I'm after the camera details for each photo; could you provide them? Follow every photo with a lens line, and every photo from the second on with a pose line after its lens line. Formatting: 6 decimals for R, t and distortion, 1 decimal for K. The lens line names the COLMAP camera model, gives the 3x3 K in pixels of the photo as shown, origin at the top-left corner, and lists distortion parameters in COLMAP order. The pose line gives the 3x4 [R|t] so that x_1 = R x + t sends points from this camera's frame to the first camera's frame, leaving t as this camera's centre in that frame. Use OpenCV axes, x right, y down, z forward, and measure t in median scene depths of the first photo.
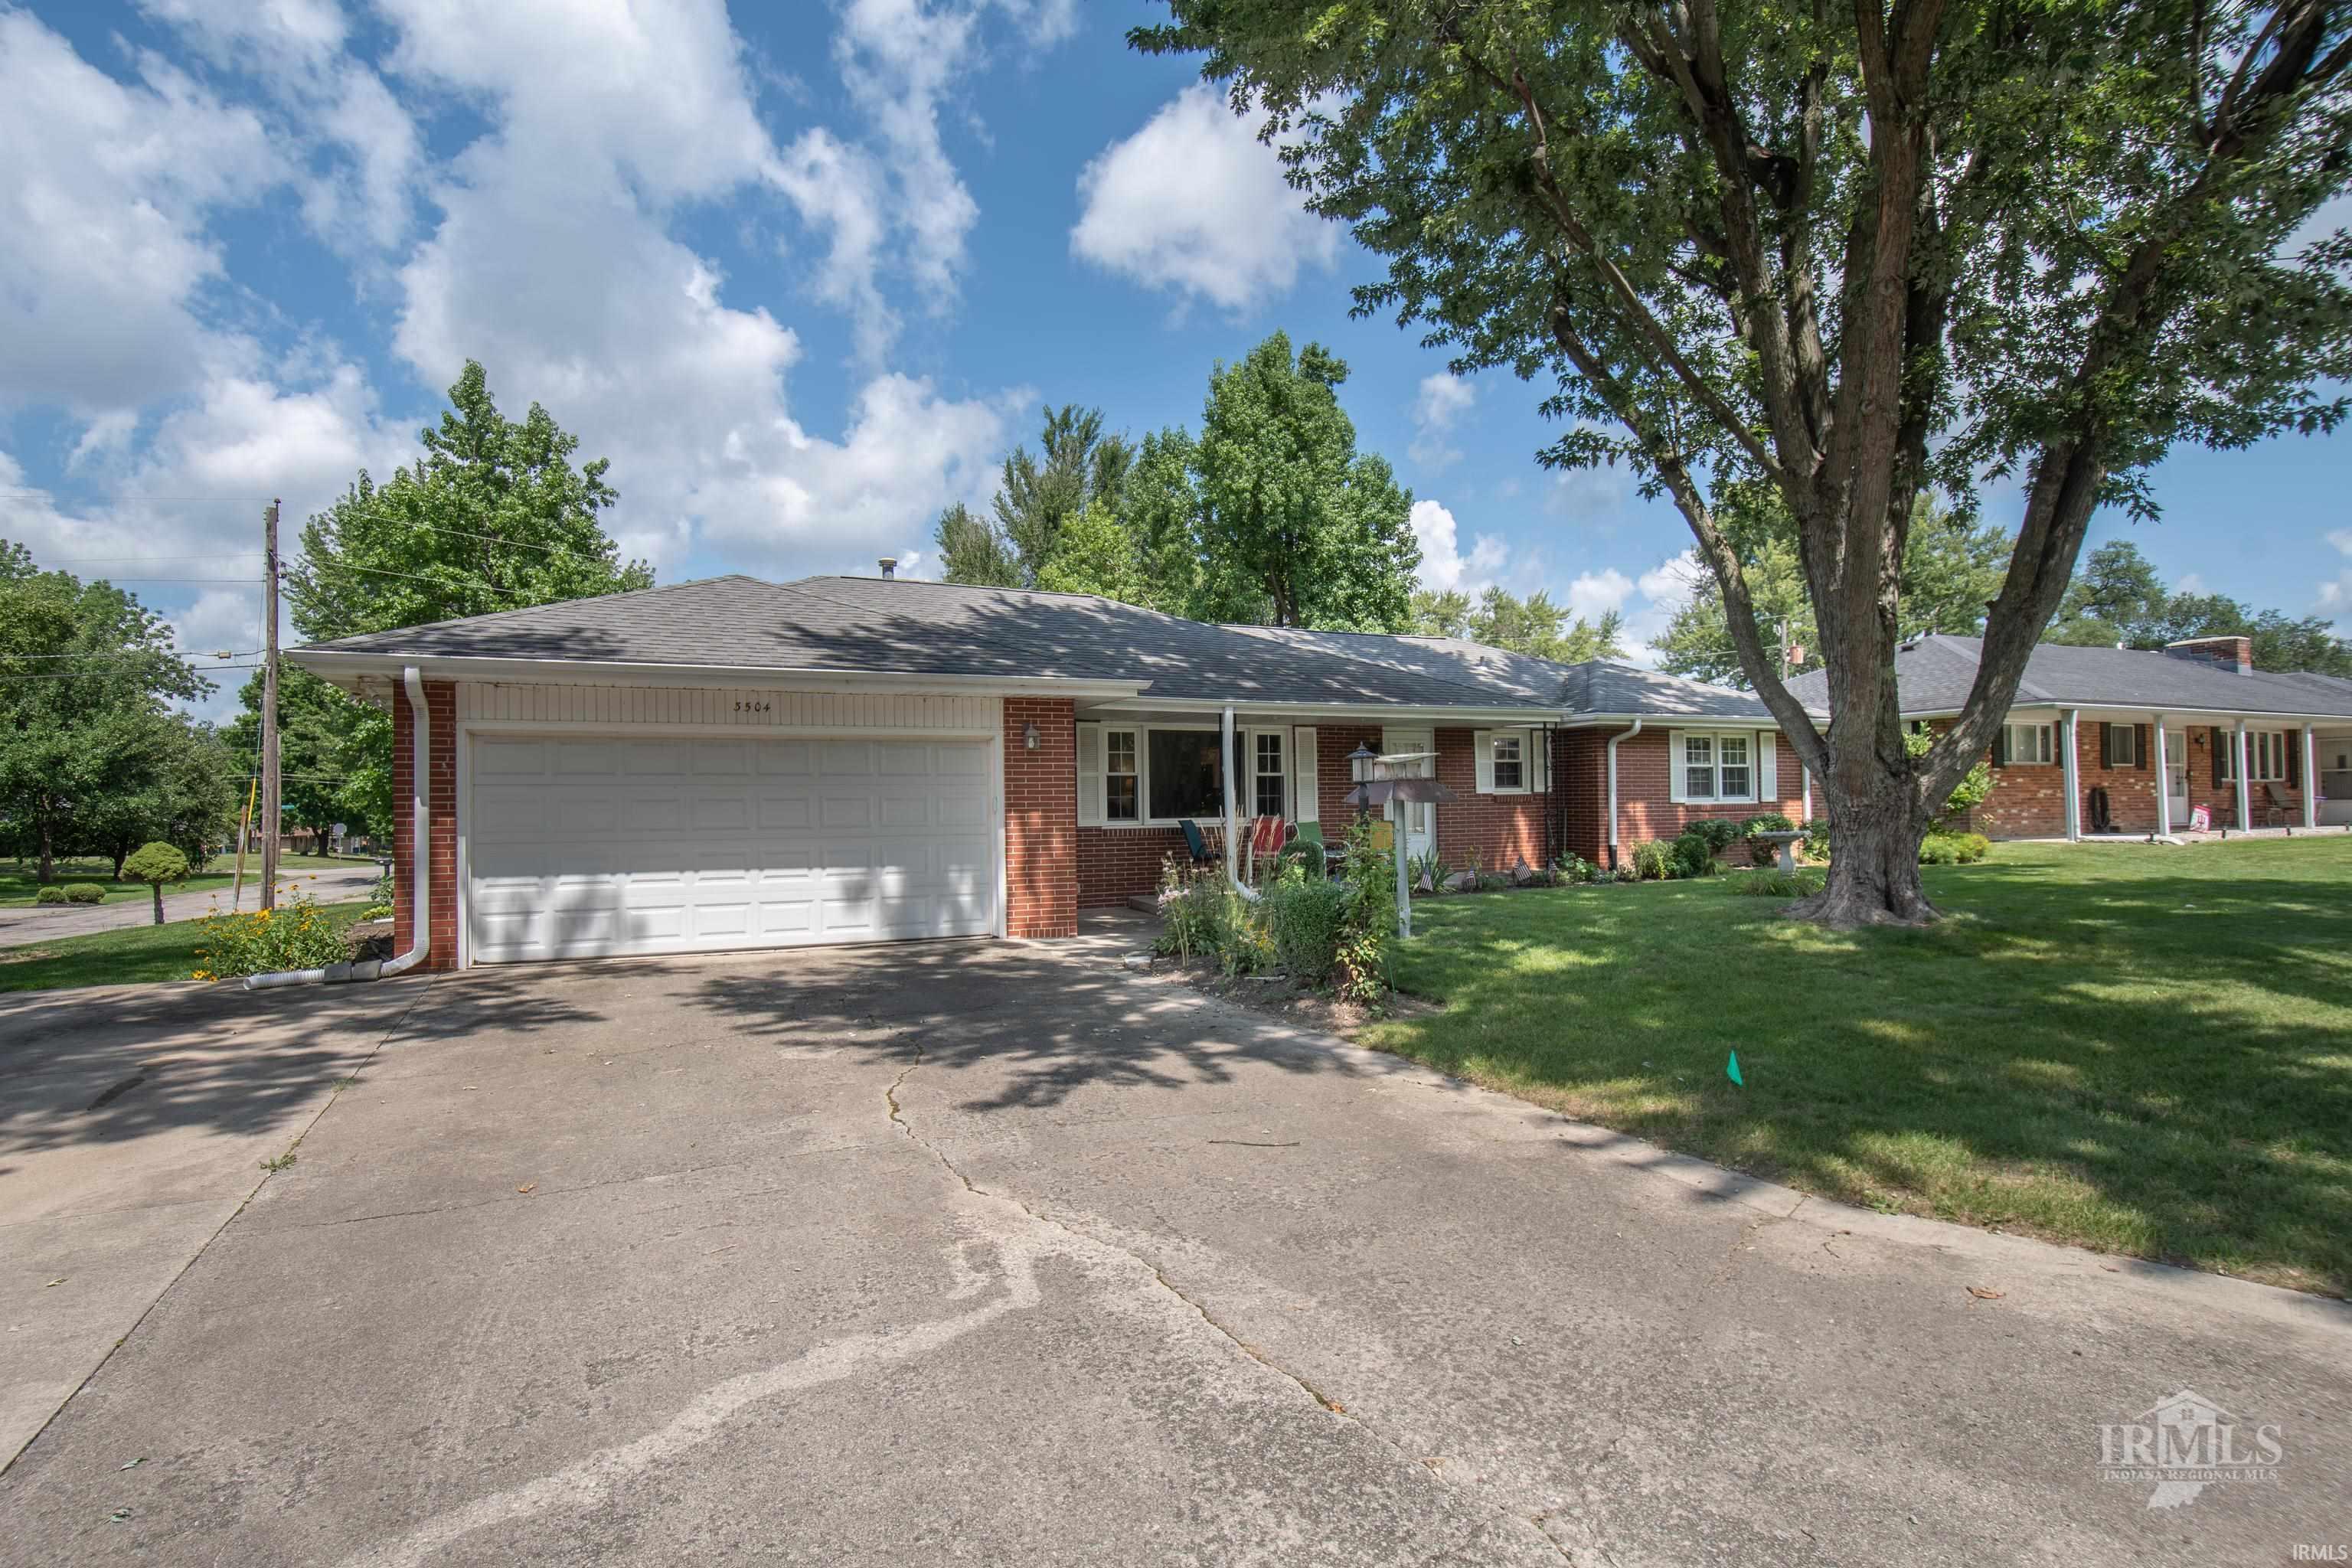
lens RADIAL K [[1204.5, 0, 1170.1], [0, 1204.5, 793.3], [0, 0, 1]] dist [0.004904, -0.000181]
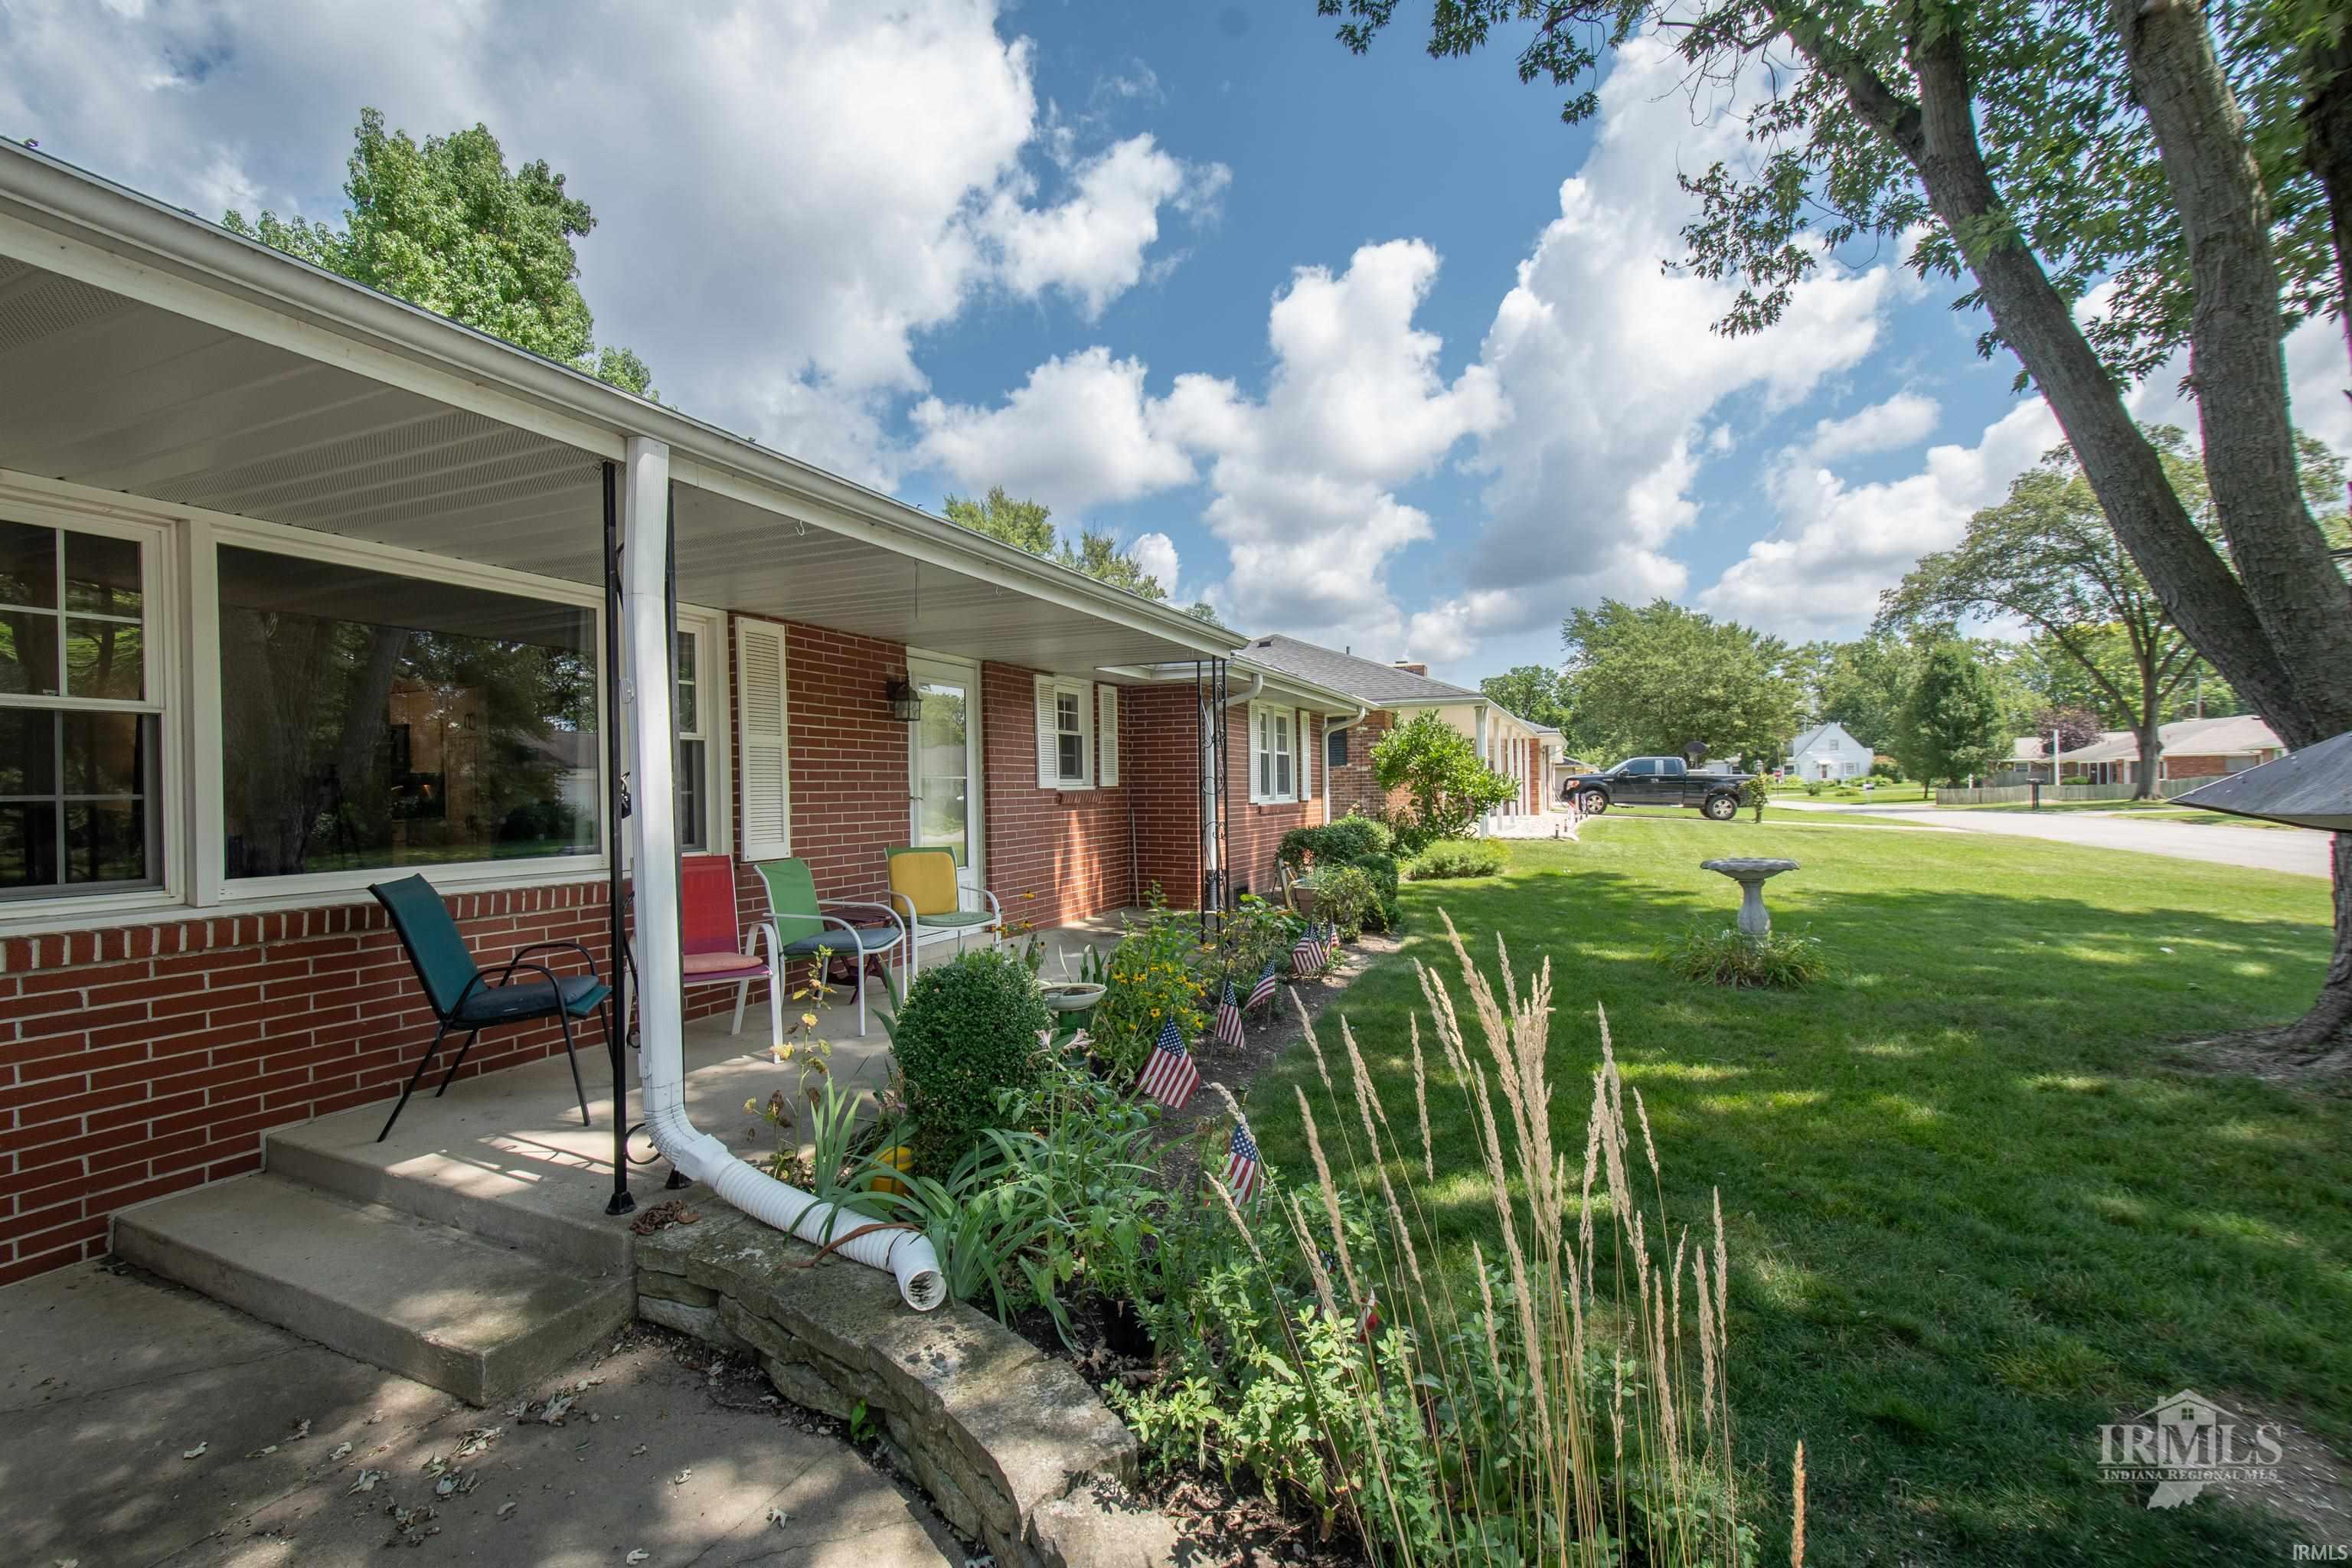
lens RADIAL K [[1028.6, 0, 1167.1], [0, 1028.6, 785.2], [0, 0, 1]] dist [0.002096, 0.006982]
pose [[0.751842, 0.005234, 0.659323, -0.011390], [-0.003366, 0.999986, -0.004100, 0.000226], [-0.659335, 0.000863, 0.751849, 0.698036]]
